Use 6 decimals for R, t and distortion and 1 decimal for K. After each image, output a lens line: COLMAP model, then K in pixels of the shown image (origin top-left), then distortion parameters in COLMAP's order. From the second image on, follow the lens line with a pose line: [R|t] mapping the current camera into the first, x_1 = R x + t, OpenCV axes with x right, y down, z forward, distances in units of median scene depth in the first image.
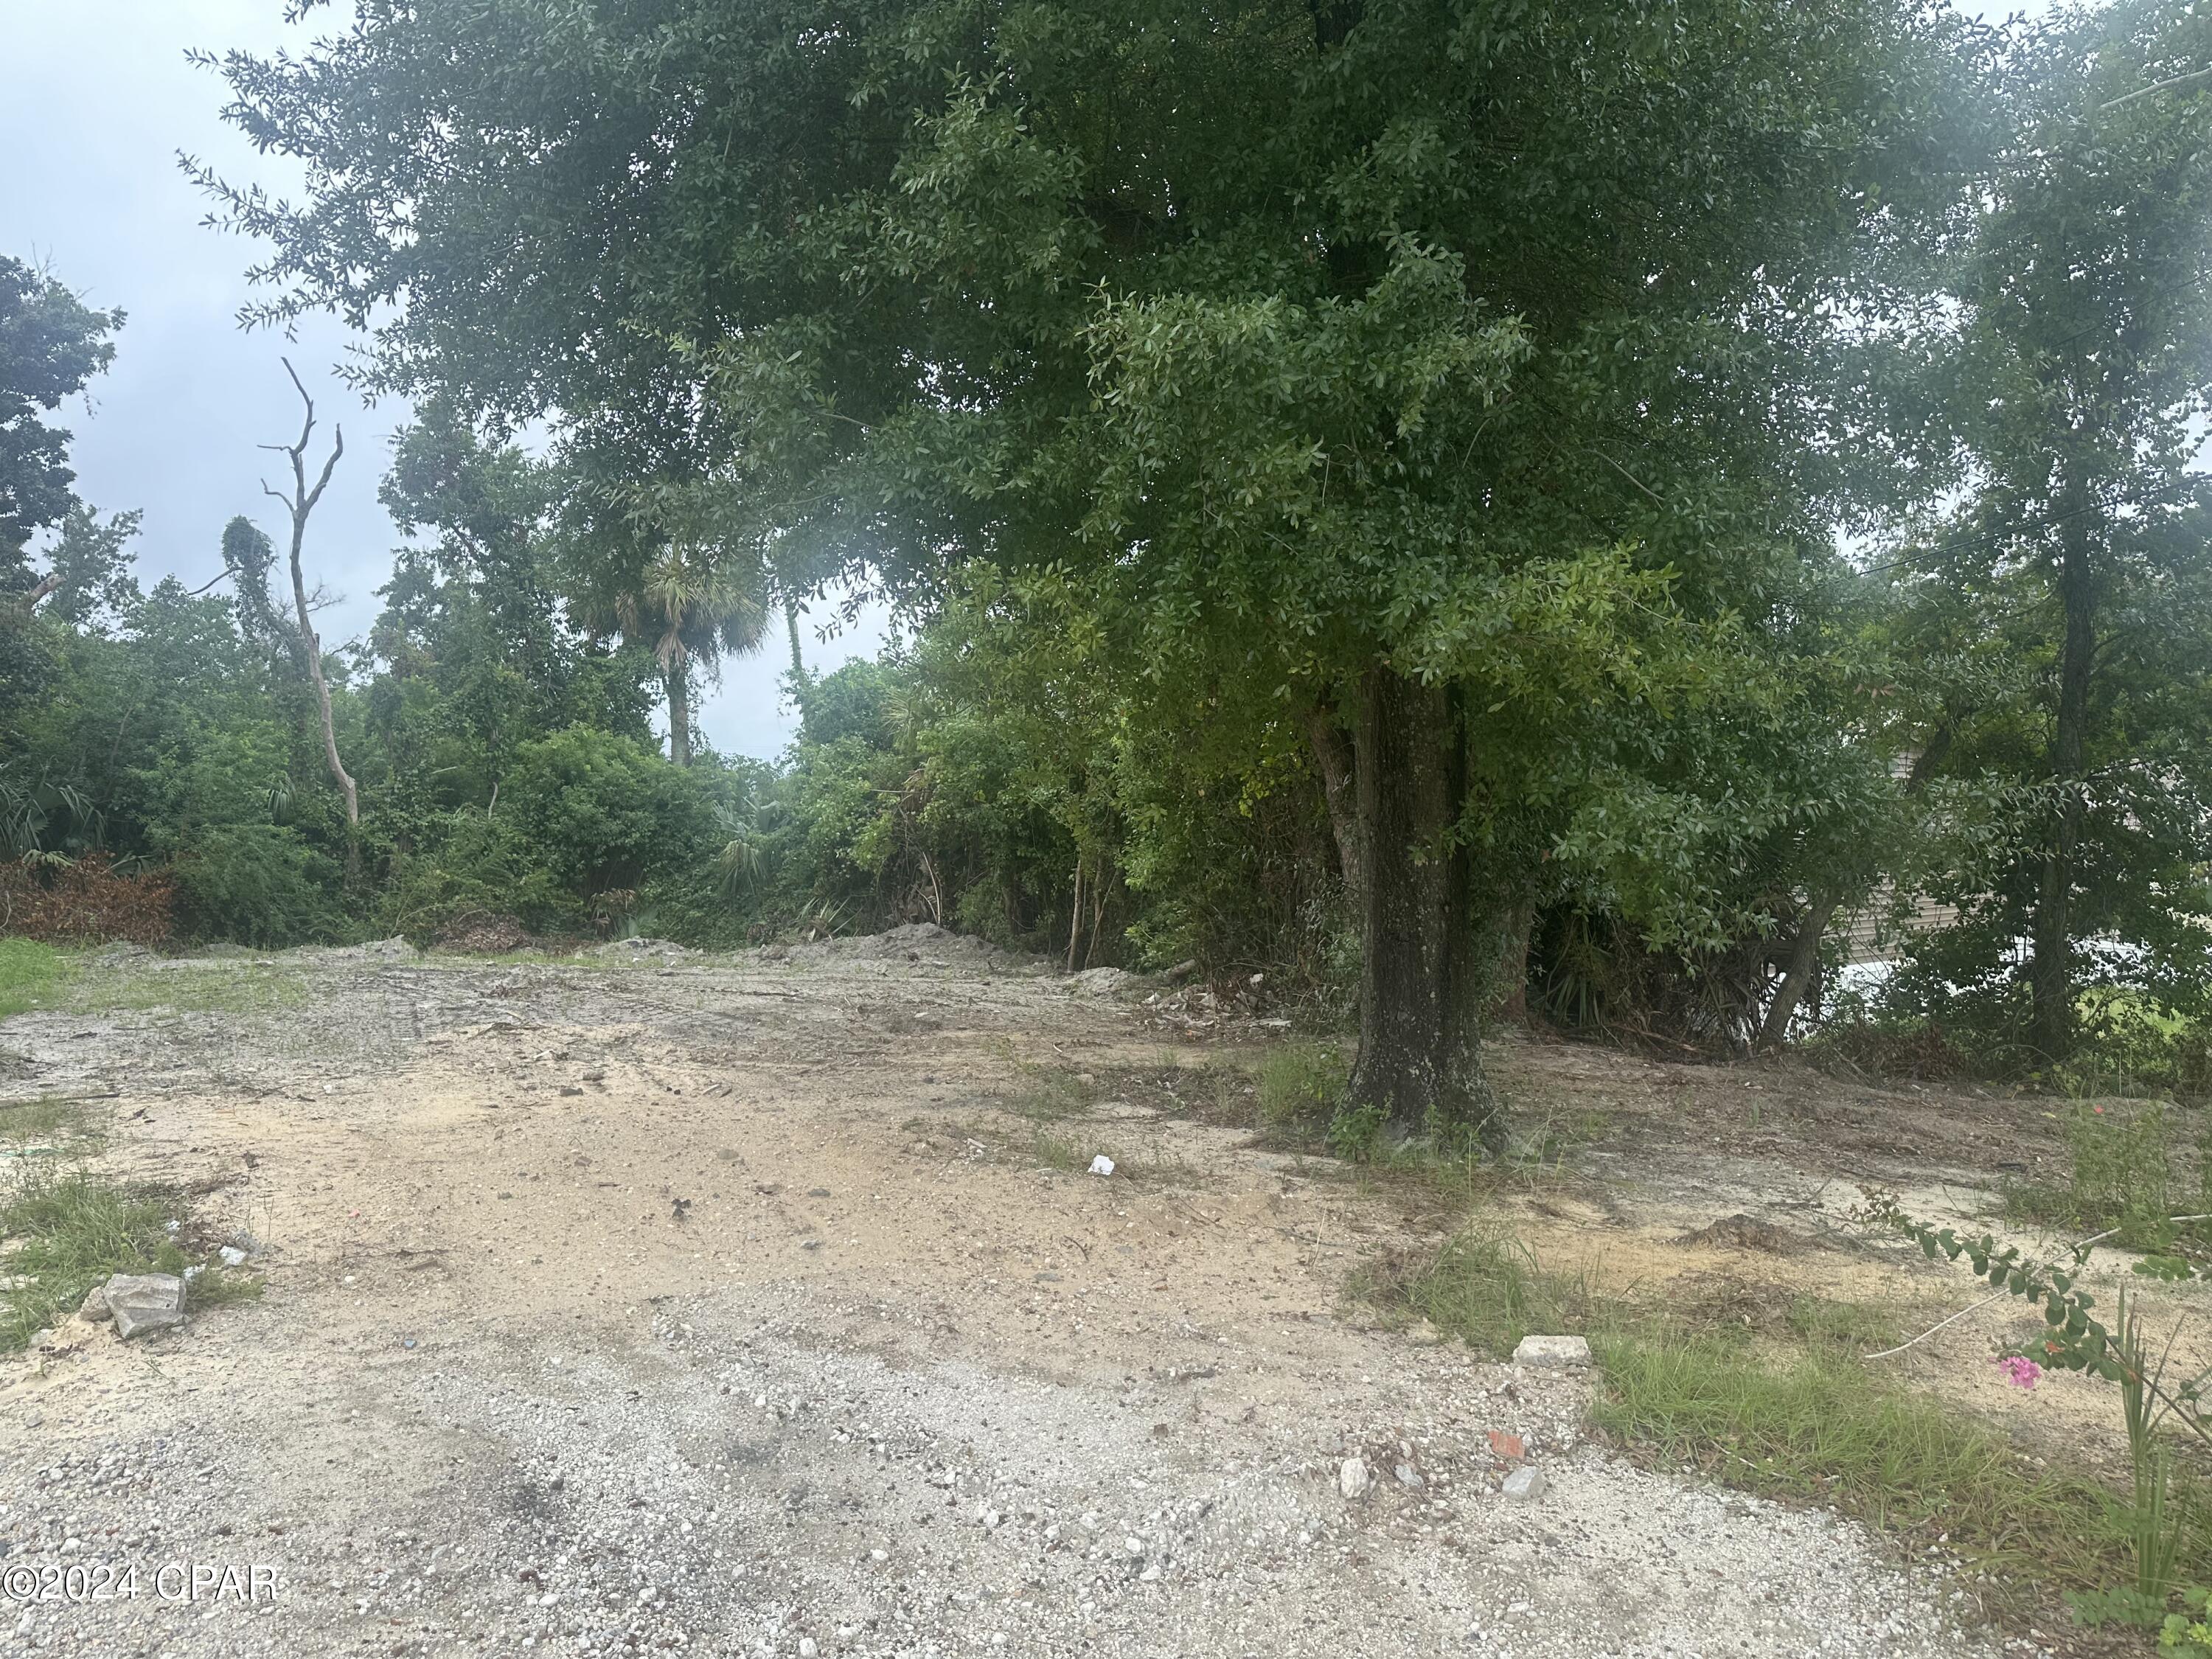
lens RADIAL K [[1565.4, 0, 1106.0], [0, 1565.4, 829.5], [0, 0, 1]] dist [0.023202, -0.028701]
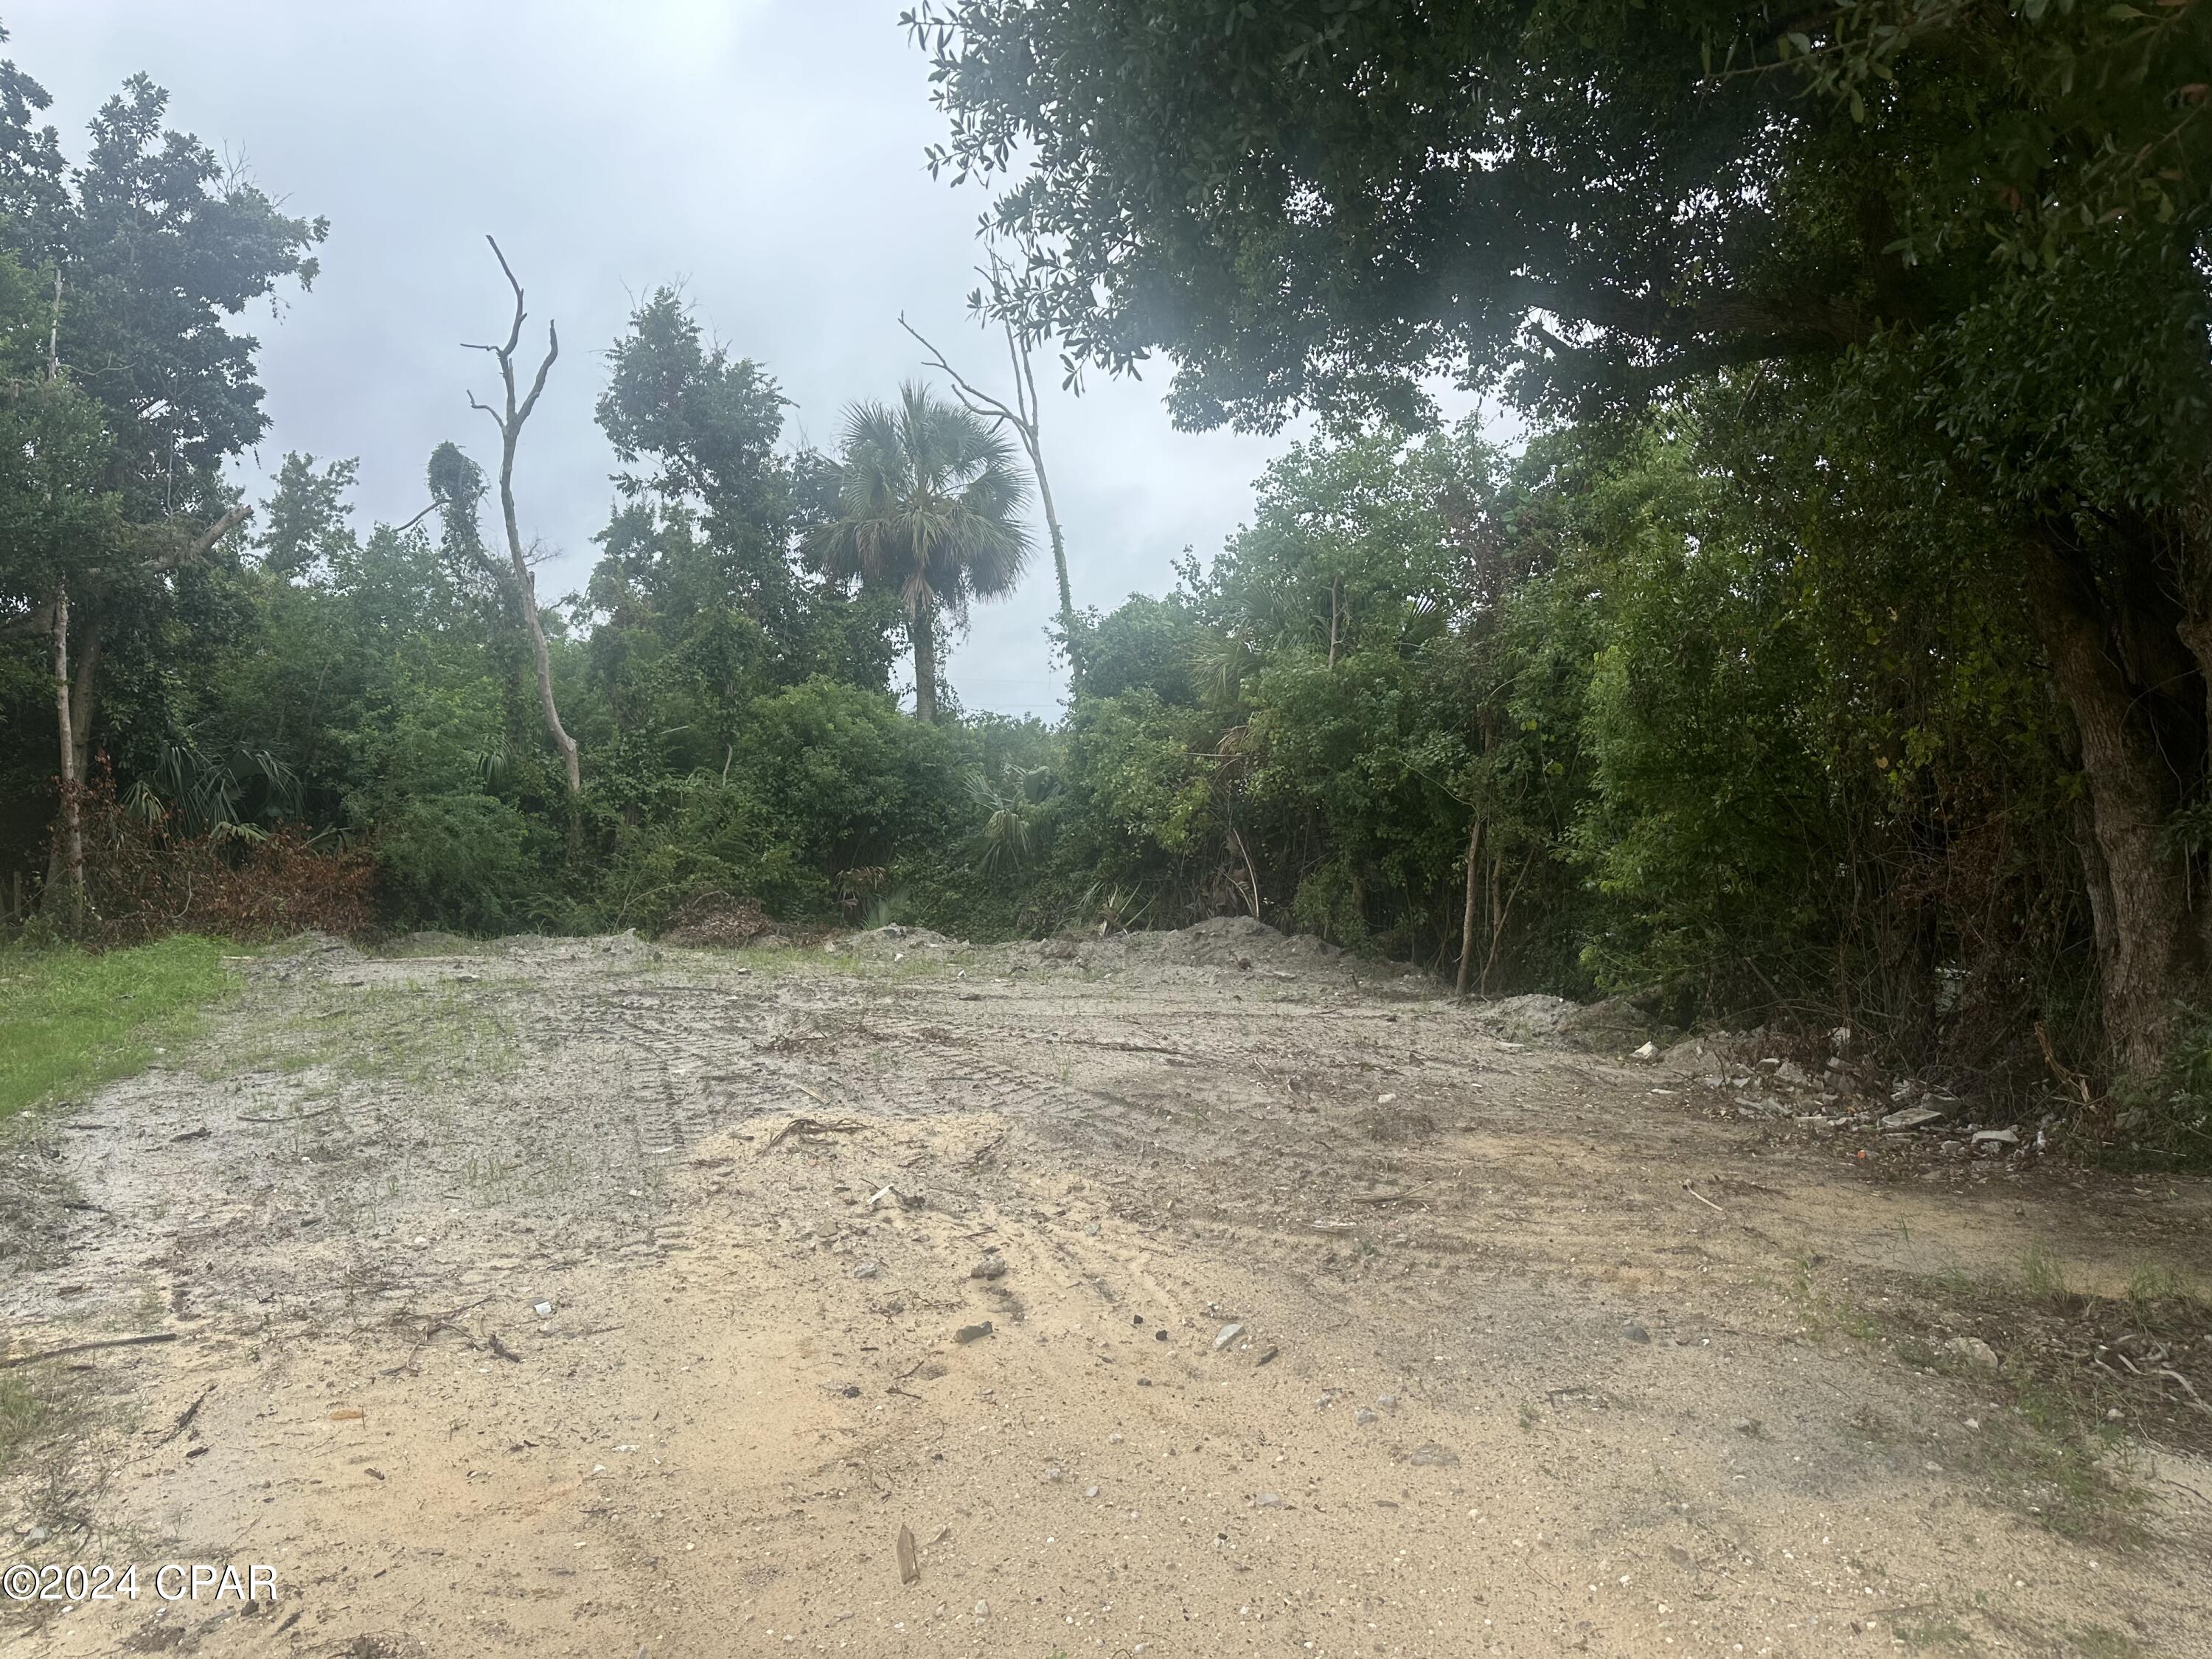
lens RADIAL K [[1630.8, 0, 1106.0], [0, 1630.8, 829.5], [0, 0, 1]] dist [0.121361, -0.147851]
pose [[0.991063, 0.004005, -0.133338, -0.170367], [-0.000708, 0.999693, 0.024763, -0.014311], [0.133396, -0.024447, 0.990761, 0.346962]]
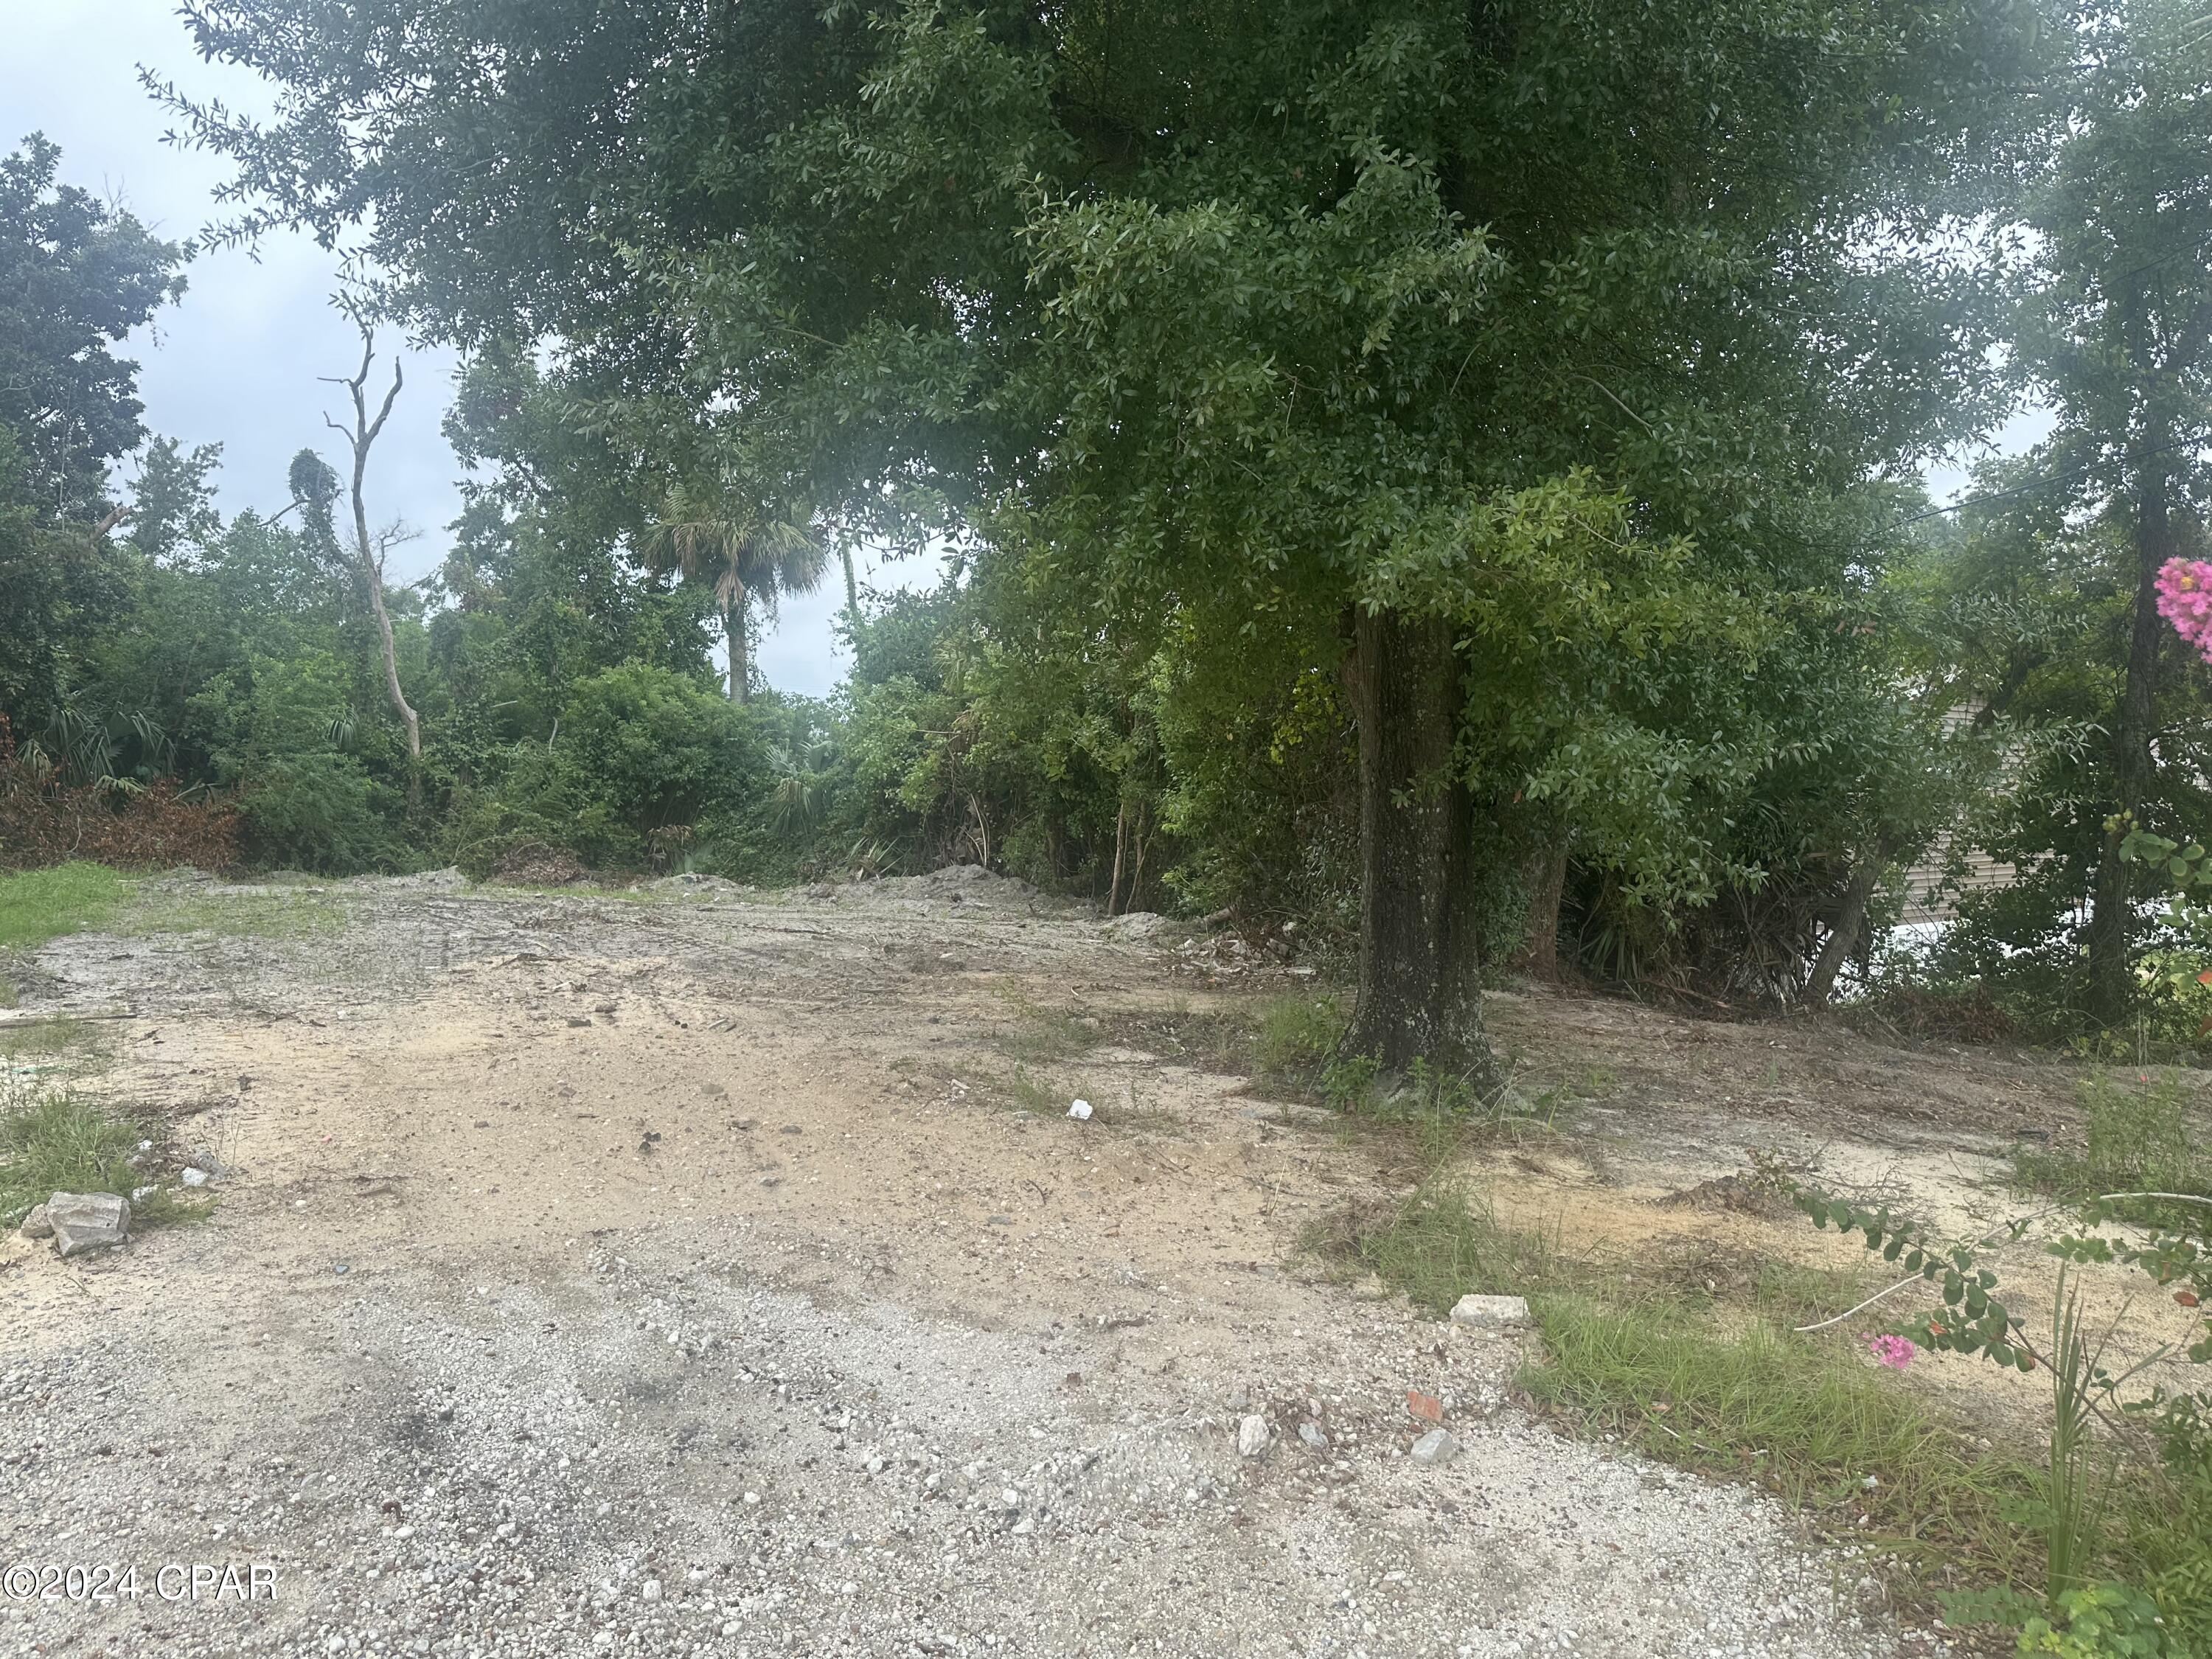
lens RADIAL K [[1564.6, 0, 1106.0], [0, 1564.6, 829.5], [0, 0, 1]] dist [0.032605, -0.039432]
pose [[0.998938, 0.017770, -0.042508, 0.028722], [-0.016250, 0.999225, 0.035843, 0.001110], [0.043112, -0.035114, 0.998453, 0.010312]]
